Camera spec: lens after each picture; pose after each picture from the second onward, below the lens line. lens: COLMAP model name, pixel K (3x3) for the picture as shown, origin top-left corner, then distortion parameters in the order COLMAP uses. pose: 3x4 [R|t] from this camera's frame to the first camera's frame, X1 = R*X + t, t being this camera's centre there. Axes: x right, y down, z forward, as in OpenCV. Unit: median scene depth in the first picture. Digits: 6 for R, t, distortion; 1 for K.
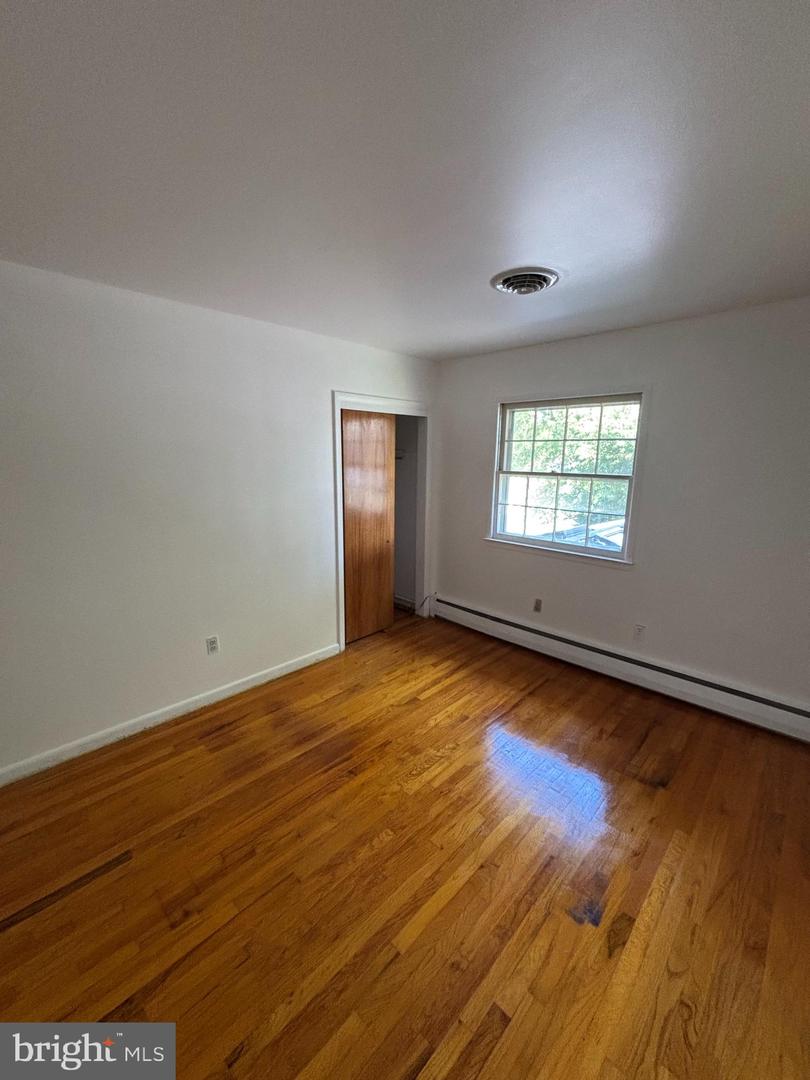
lens RADIAL K [[431.0, 0, 405.0], [0, 431.0, 540.0], [0, 0, 1]] dist [0.001906, 0.000361]
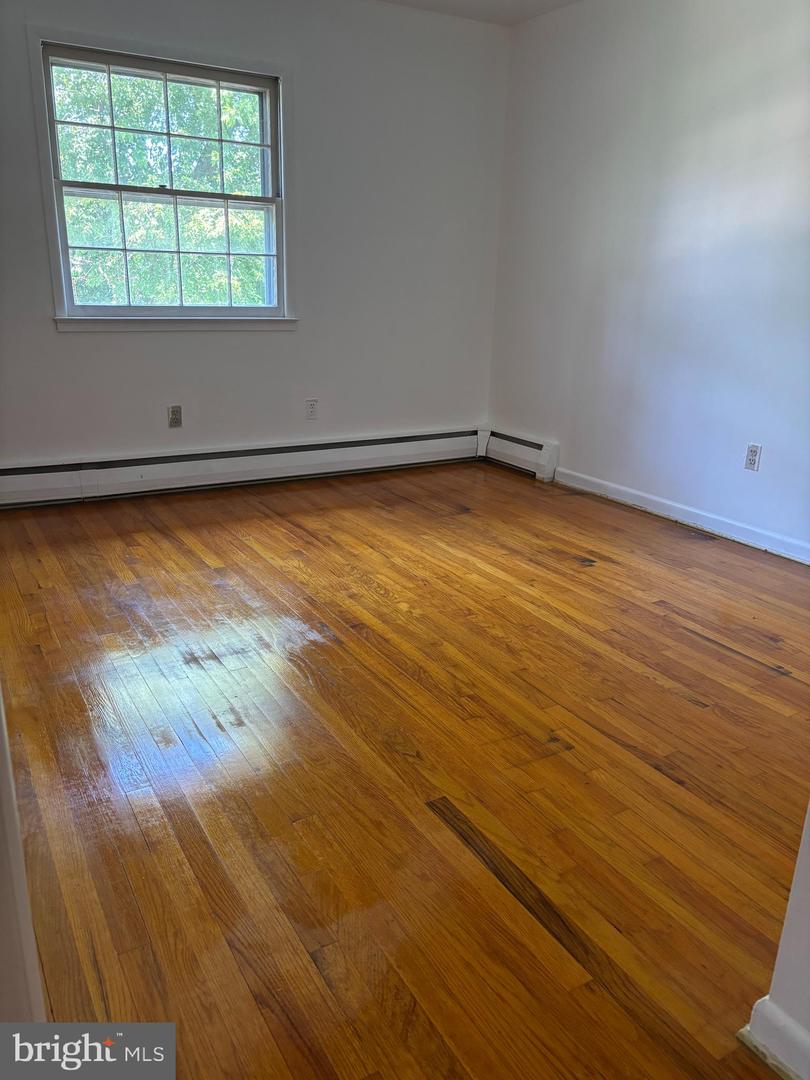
lens RADIAL K [[814.2, 0, 405.0], [0, 814.2, 540.0], [0, 0, 1]] dist [0.000429, -0.002645]
pose [[0.267298, -0.295285, 0.917256, -1.395483], [0.168234, 0.951573, 0.257307, 0.142717], [-0.948815, 0.085536, 0.304030, 0.658381]]
